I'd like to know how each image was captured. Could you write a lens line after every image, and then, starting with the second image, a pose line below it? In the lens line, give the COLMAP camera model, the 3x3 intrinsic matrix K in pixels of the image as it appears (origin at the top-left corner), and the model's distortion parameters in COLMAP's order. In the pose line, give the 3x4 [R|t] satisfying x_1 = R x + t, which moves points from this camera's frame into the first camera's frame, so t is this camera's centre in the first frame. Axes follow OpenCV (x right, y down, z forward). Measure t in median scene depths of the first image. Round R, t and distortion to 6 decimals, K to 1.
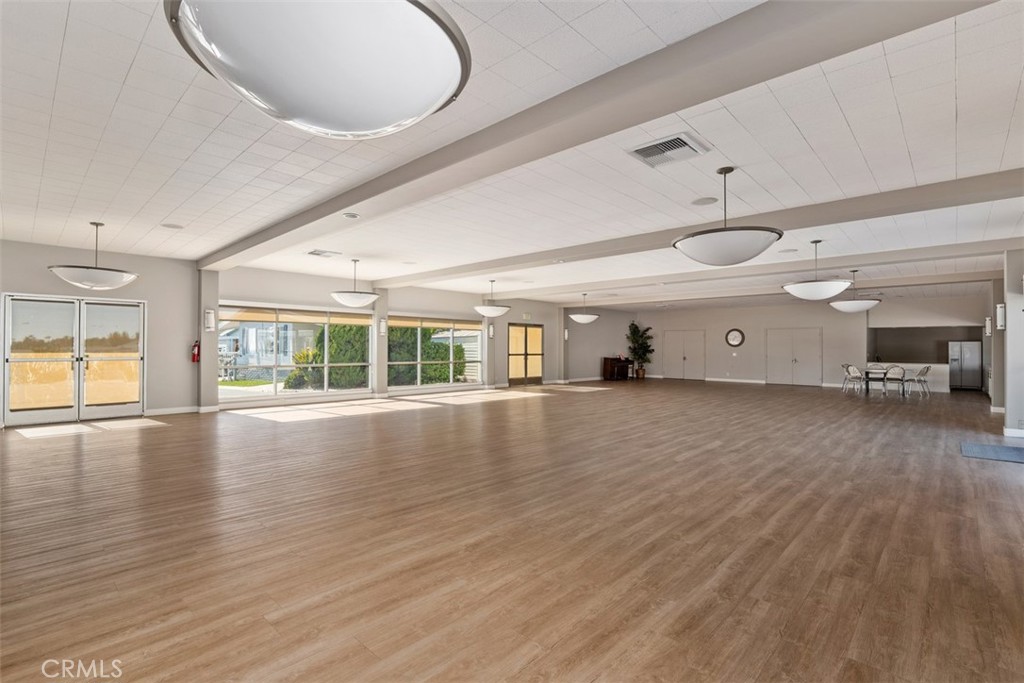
lens RADIAL K [[473.8, 0, 514.5], [0, 473.8, 341.4], [0, 0, 1]] dist [-0.002894, -0.000134]
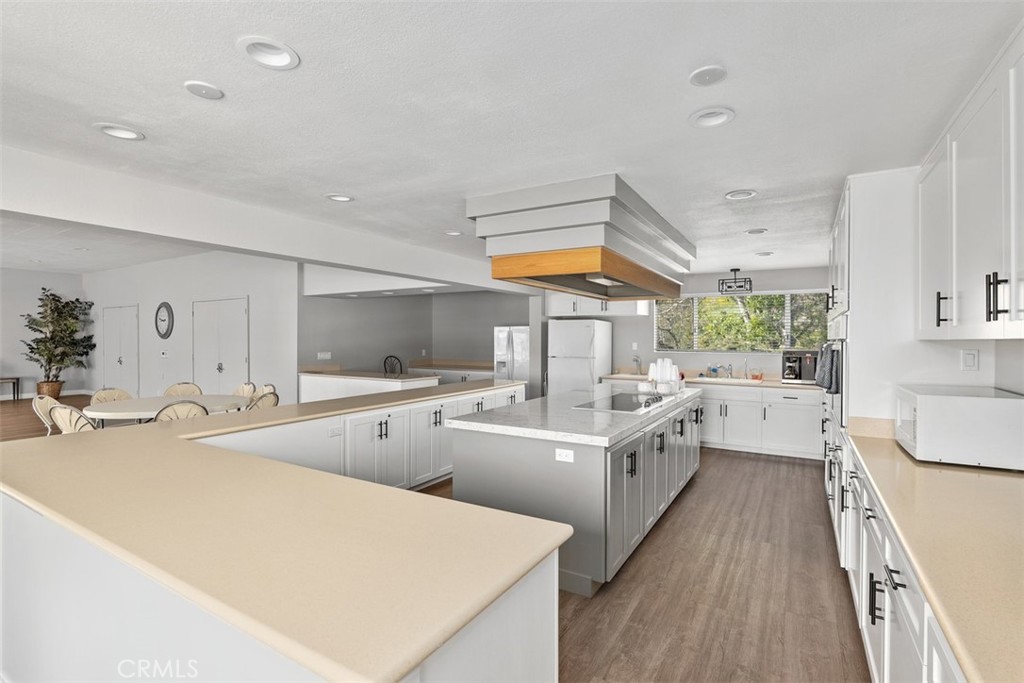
lens RADIAL K [[473.8, 0, 508.6], [0, 473.8, 339.8], [0, 0, 1]] dist [-0.002894, -0.000134]
pose [[0.977210, -0.011627, 0.211955, 0.635144], [0.006364, 0.999655, 0.025497, 0.002274], [-0.212178, -0.023568, 0.976947, 0.401417]]
